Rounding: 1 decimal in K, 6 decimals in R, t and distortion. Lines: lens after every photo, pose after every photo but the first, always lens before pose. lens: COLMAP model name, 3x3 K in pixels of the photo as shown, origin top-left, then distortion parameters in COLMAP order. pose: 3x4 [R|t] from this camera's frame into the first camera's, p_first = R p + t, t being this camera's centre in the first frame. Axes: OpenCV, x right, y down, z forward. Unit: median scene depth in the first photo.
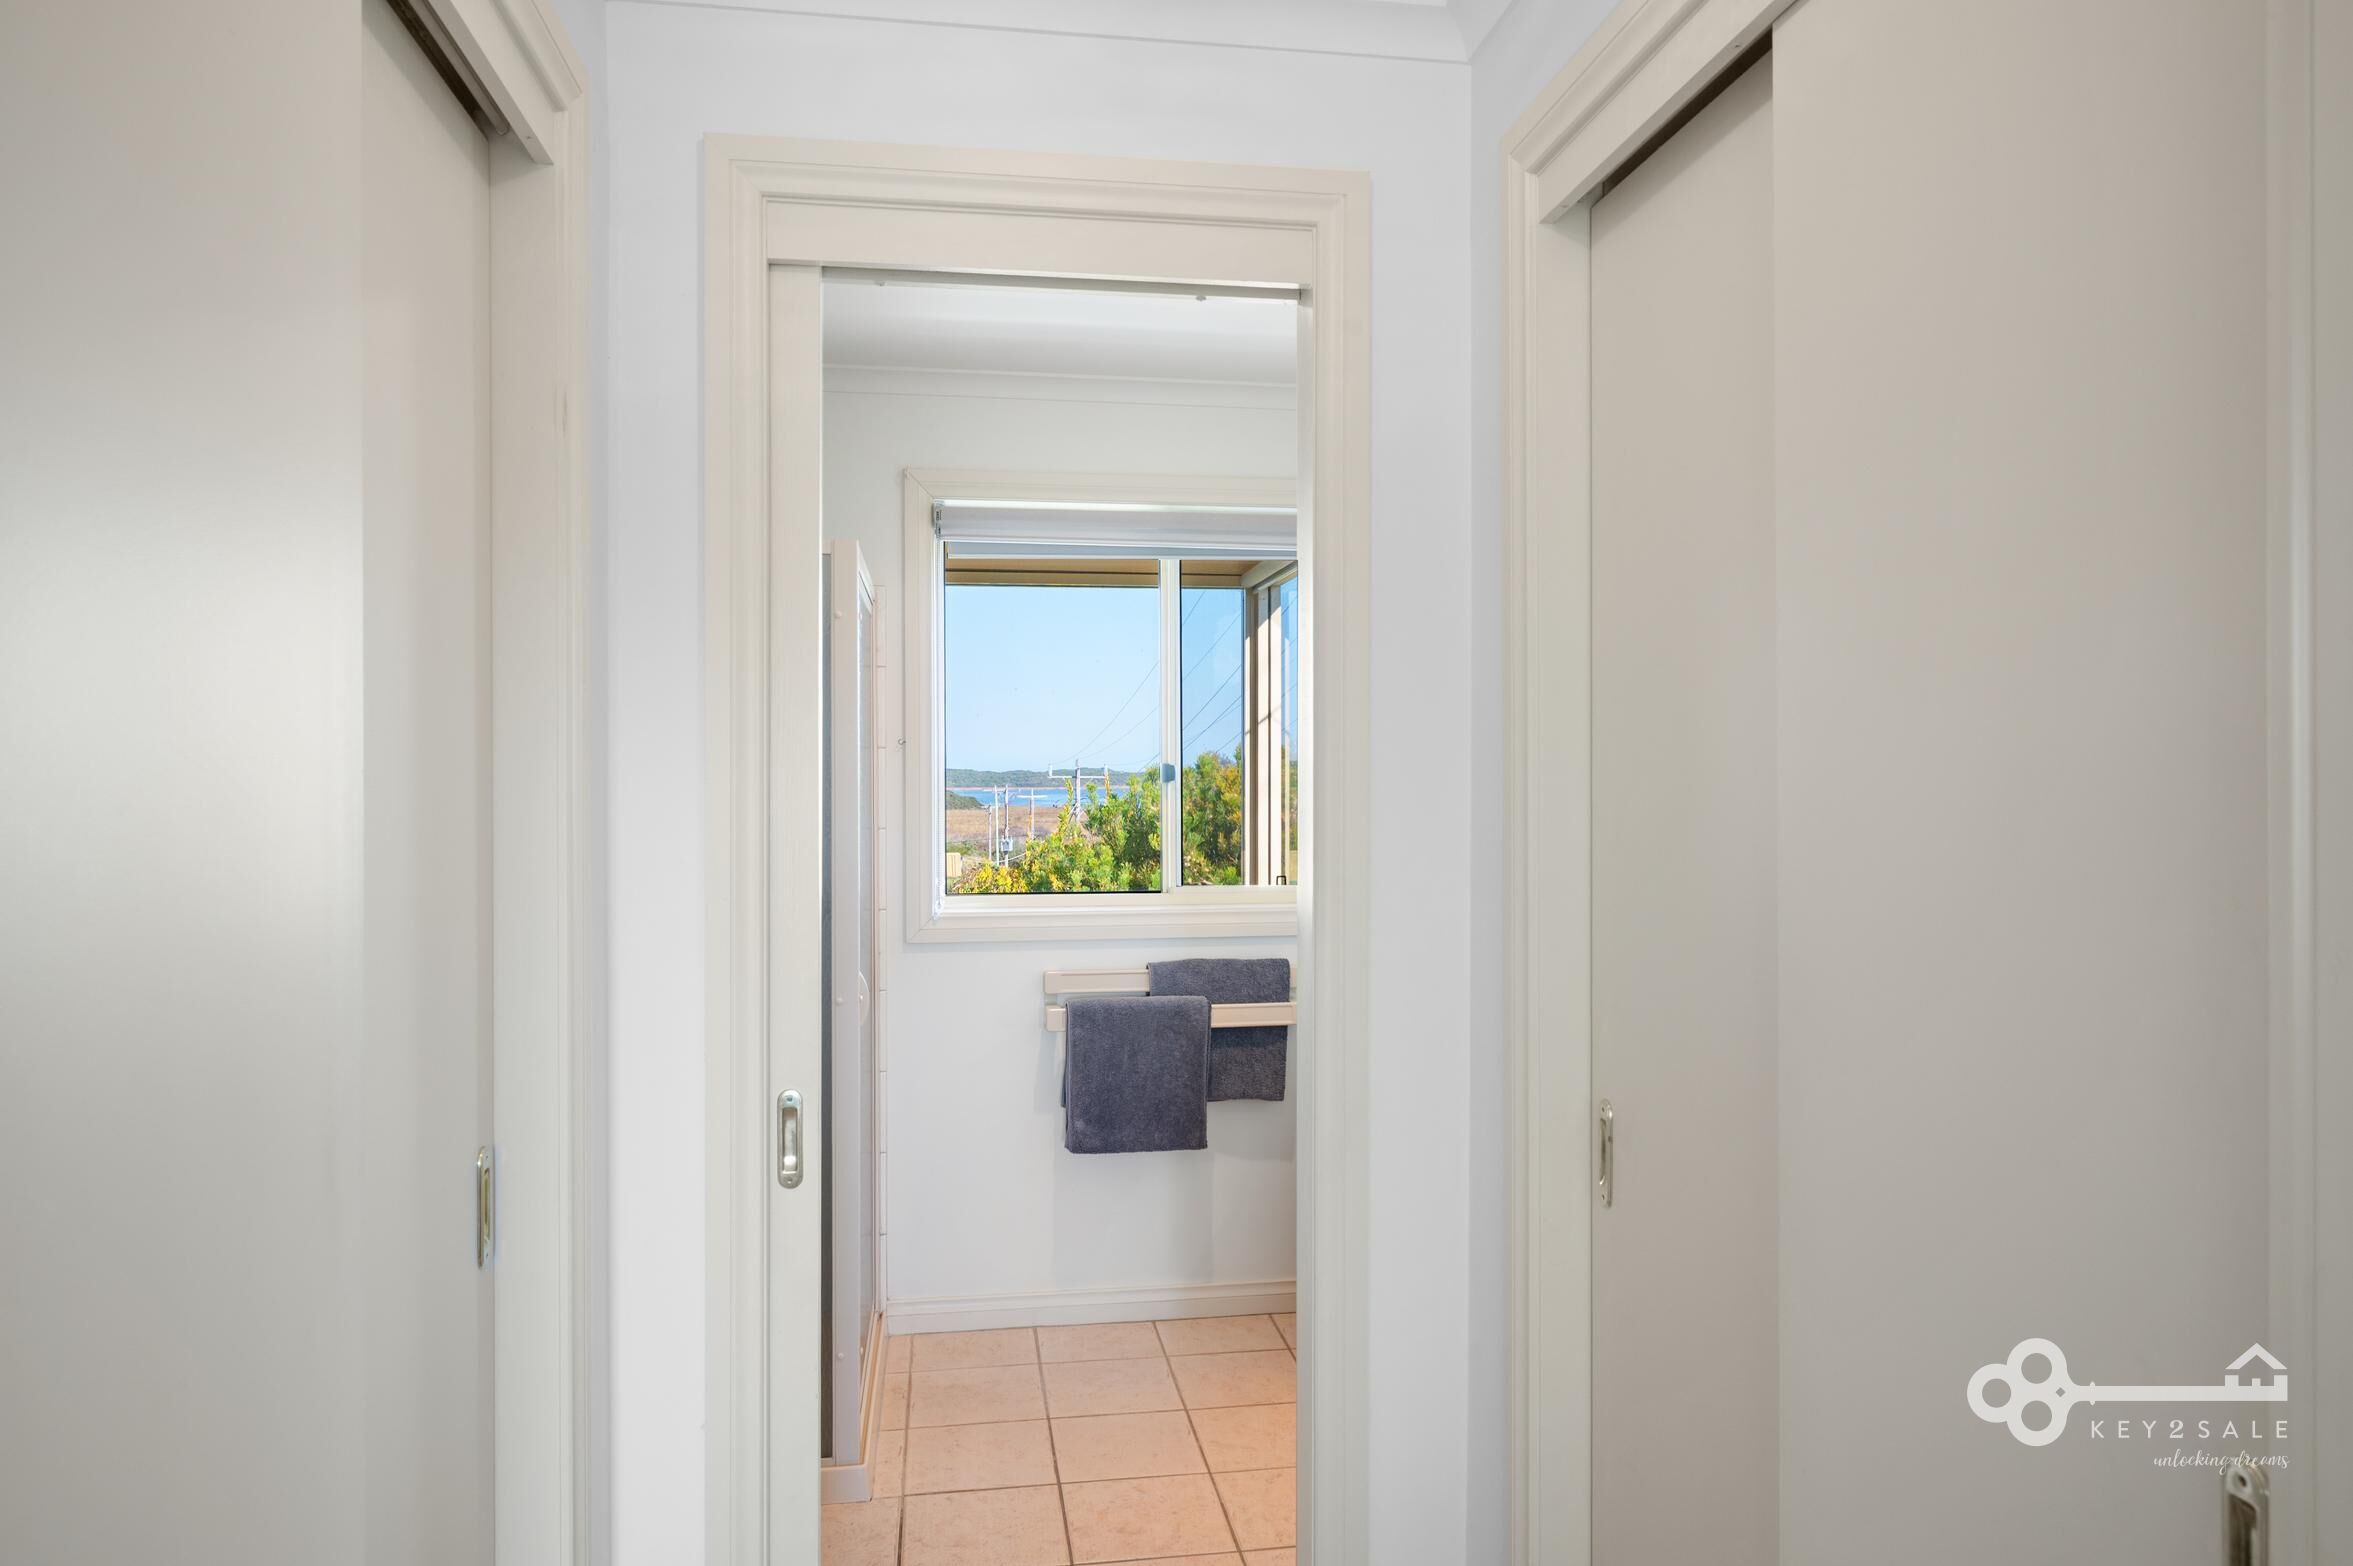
lens RADIAL K [[1413.0, 0, 1176.5], [0, 1413.0, 783.0], [0, 0, 1]] dist [-0.001717, 0.000017]
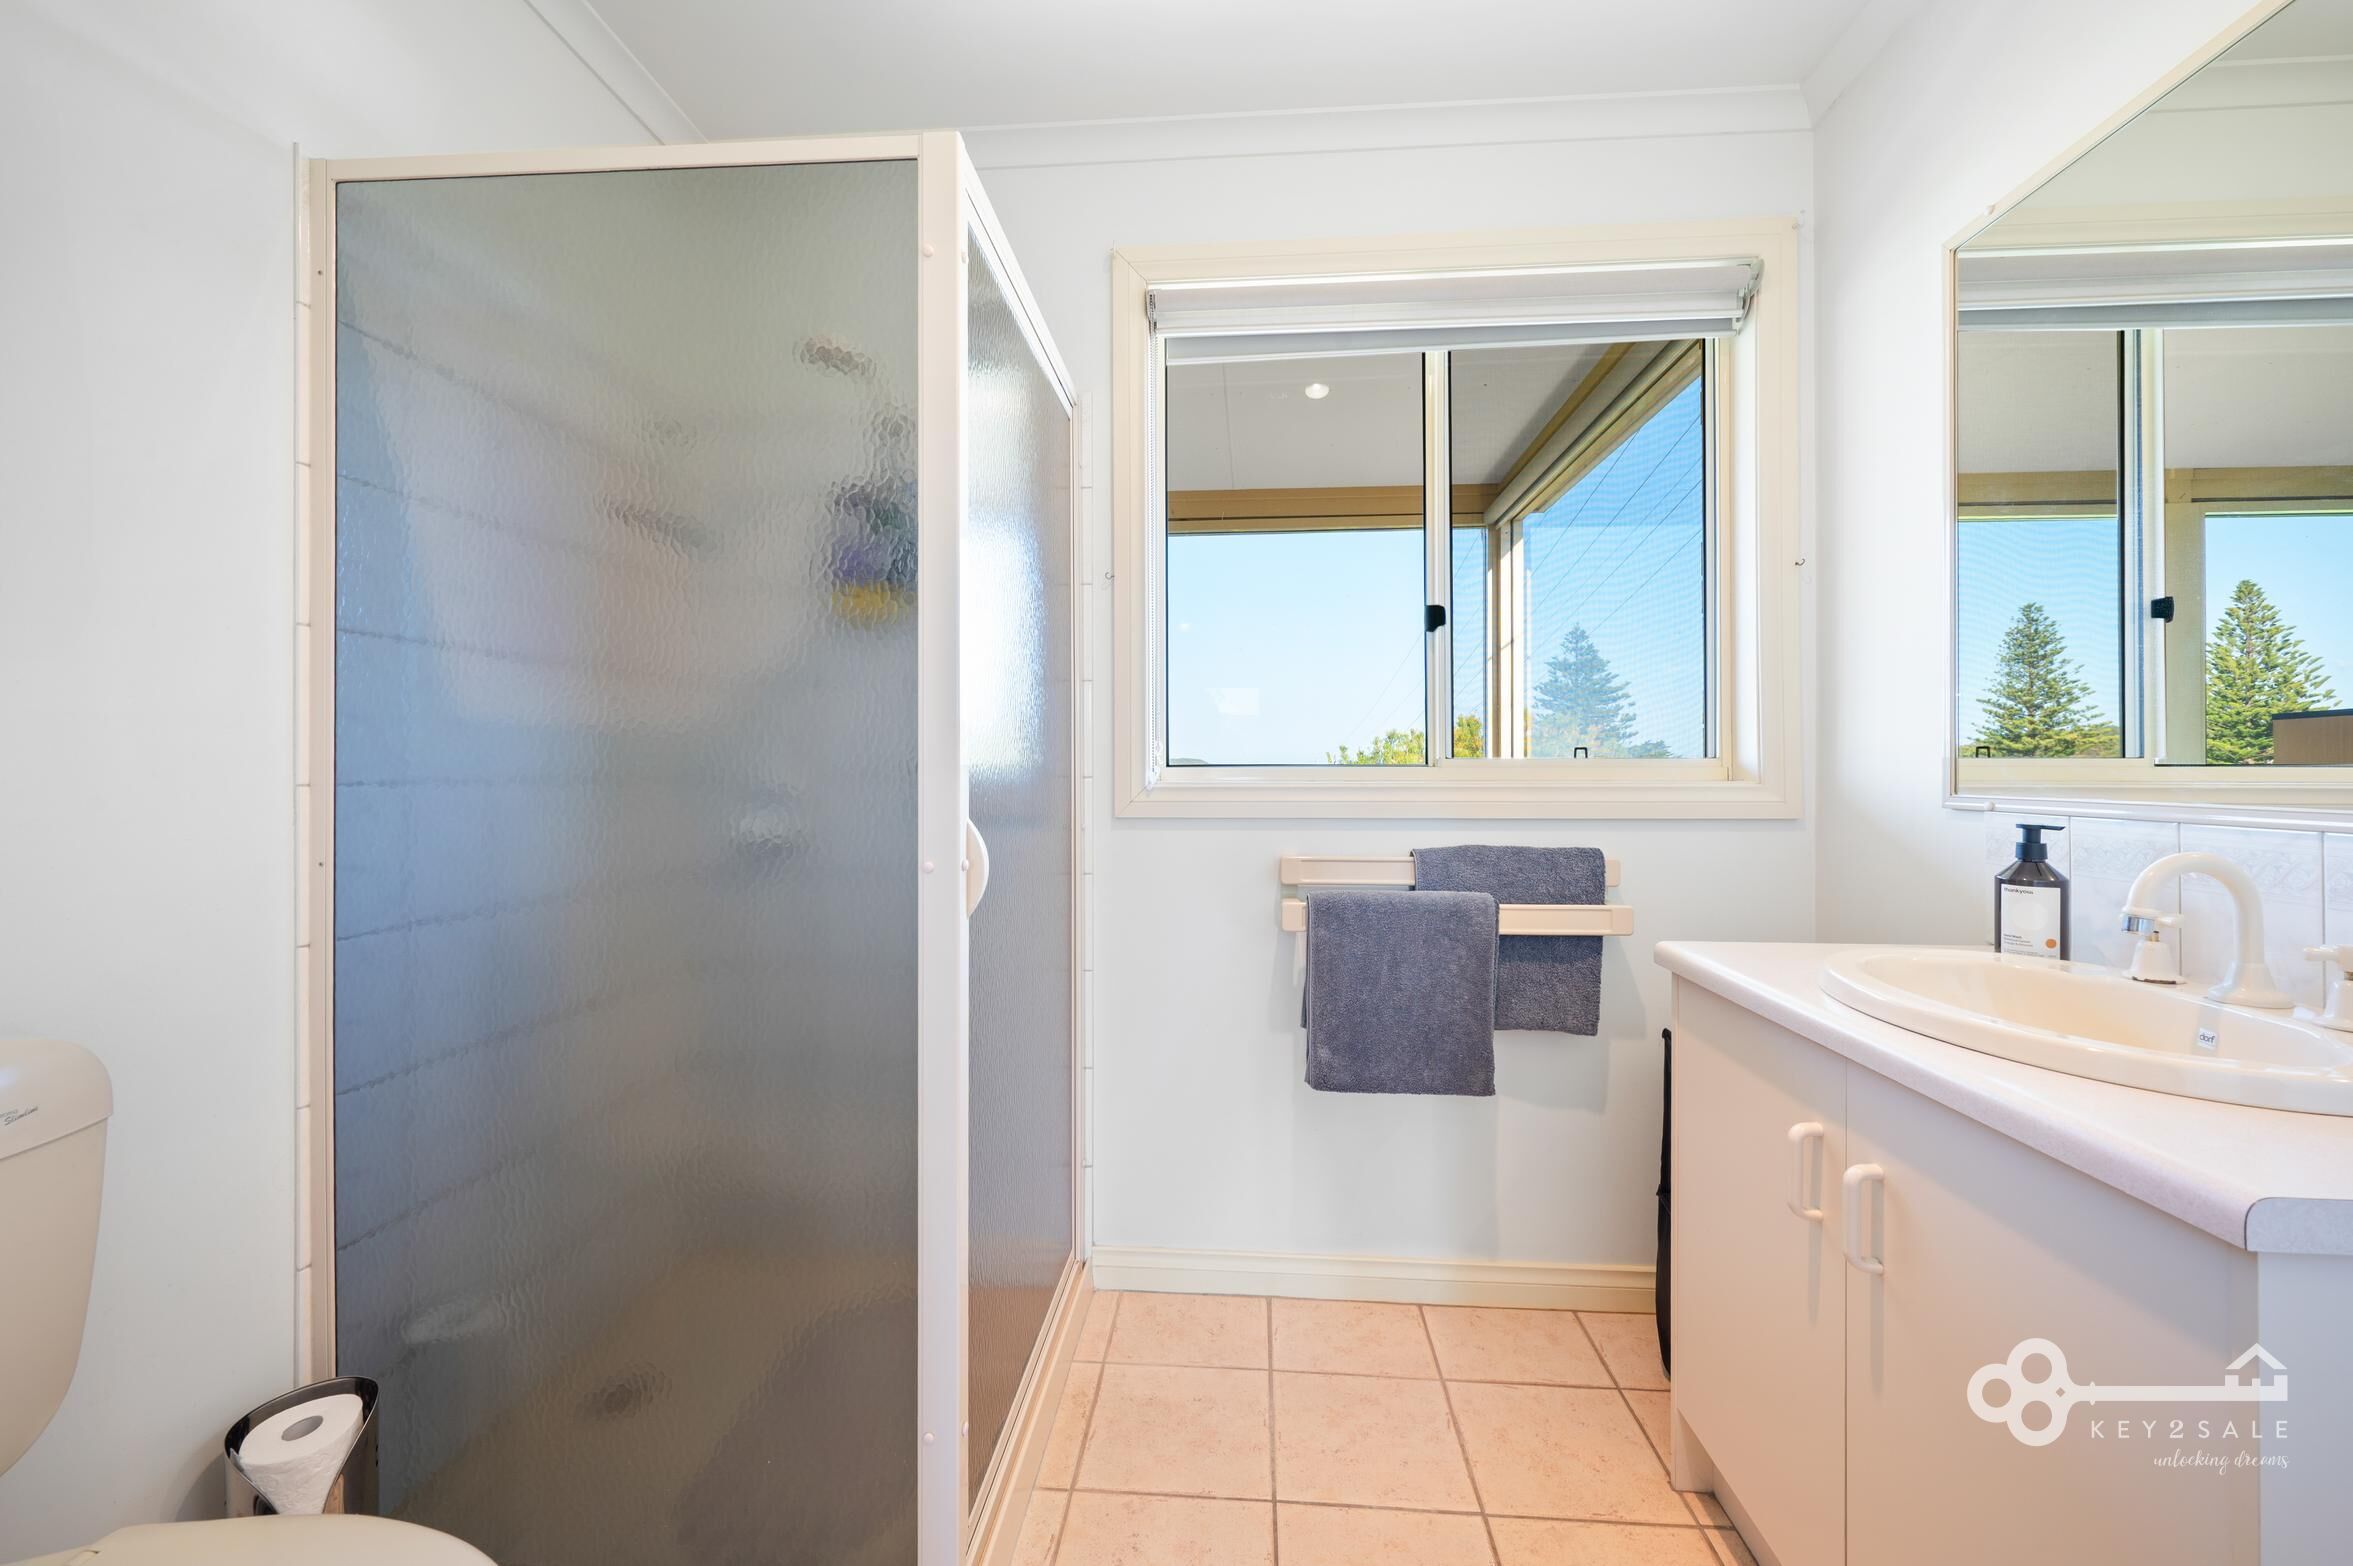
lens RADIAL K [[993.1, 0, 1174.6], [0, 993.1, 746.0], [0, 0, 1]] dist [-0.001109, 0.000037]
pose [[0.974142, -0.001225, -0.225934, -0.024566], [-0.001367, 0.999935, -0.011316, 0.077785], [0.225933, 0.011333, 0.974077, 0.438320]]
